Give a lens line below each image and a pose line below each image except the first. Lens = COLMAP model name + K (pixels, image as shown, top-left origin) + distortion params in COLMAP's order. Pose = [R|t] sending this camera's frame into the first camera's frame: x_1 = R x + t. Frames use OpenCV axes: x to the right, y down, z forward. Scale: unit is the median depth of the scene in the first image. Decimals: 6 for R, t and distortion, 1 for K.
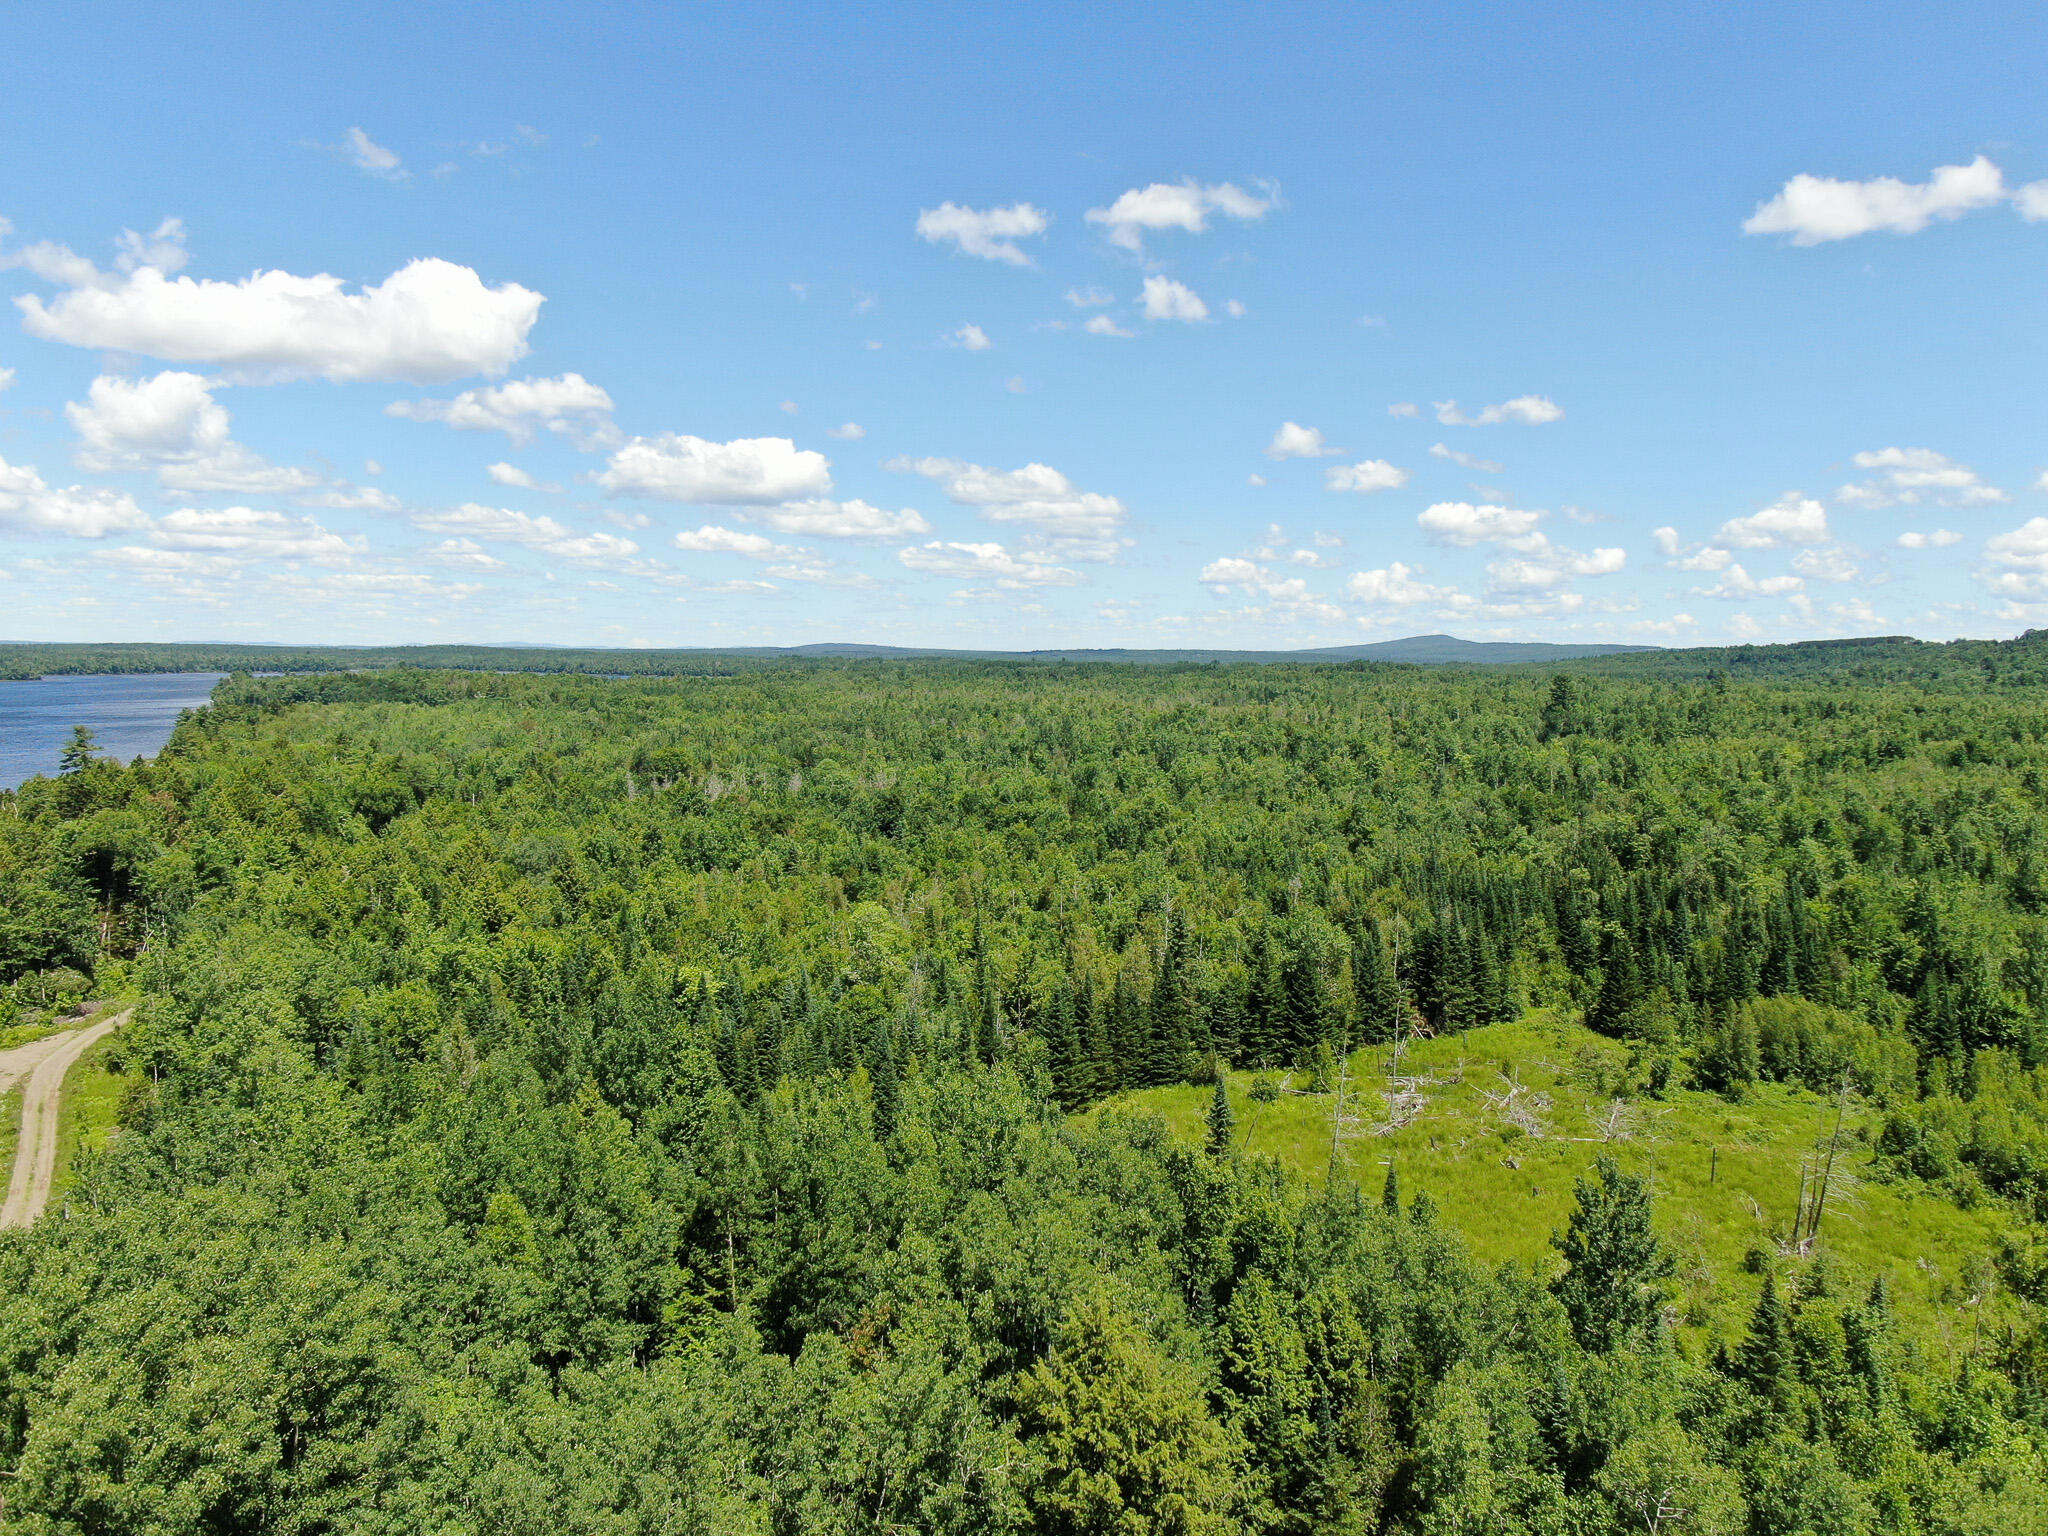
lens RADIAL K [[1557.5, 0, 1024.0], [0, 1557.5, 768.0], [0, 0, 1]] dist [-0.008434, -0.001106]
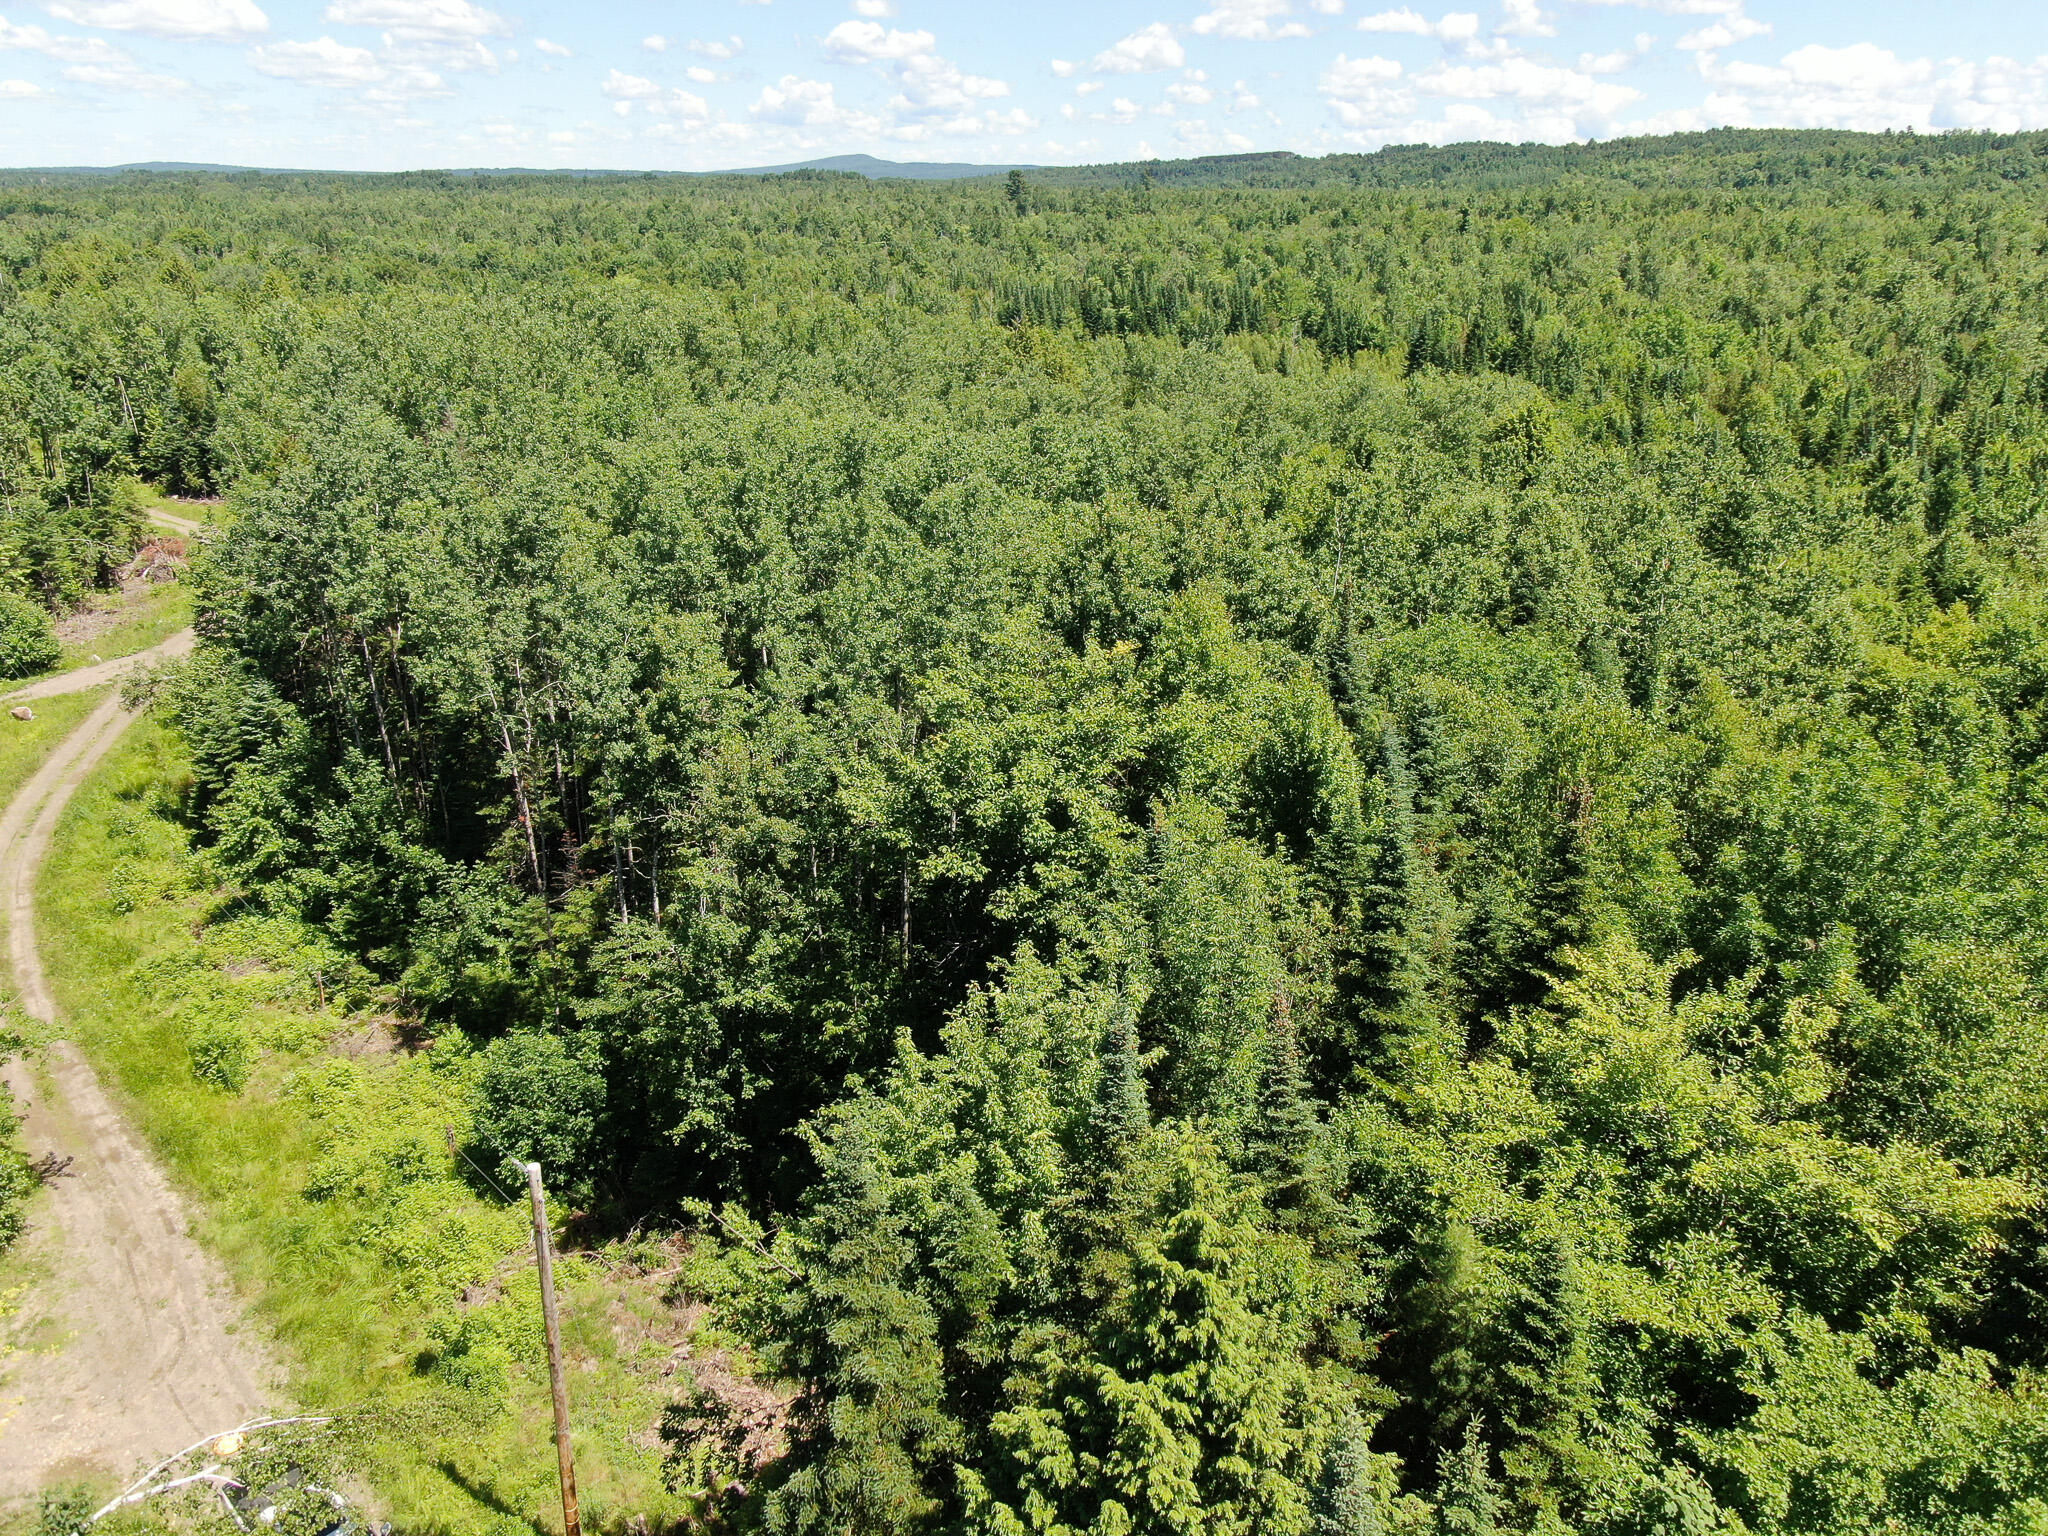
lens RADIAL K [[1557.5, 0, 1024.0], [0, 1557.5, 768.0], [0, 0, 1]] dist [-0.008434, -0.001106]
pose [[0.935595, -0.120867, 0.331742, -0.120483], [0.020788, 0.956808, 0.289976, 0.049820], [-0.352462, -0.264404, 0.897698, -0.179541]]
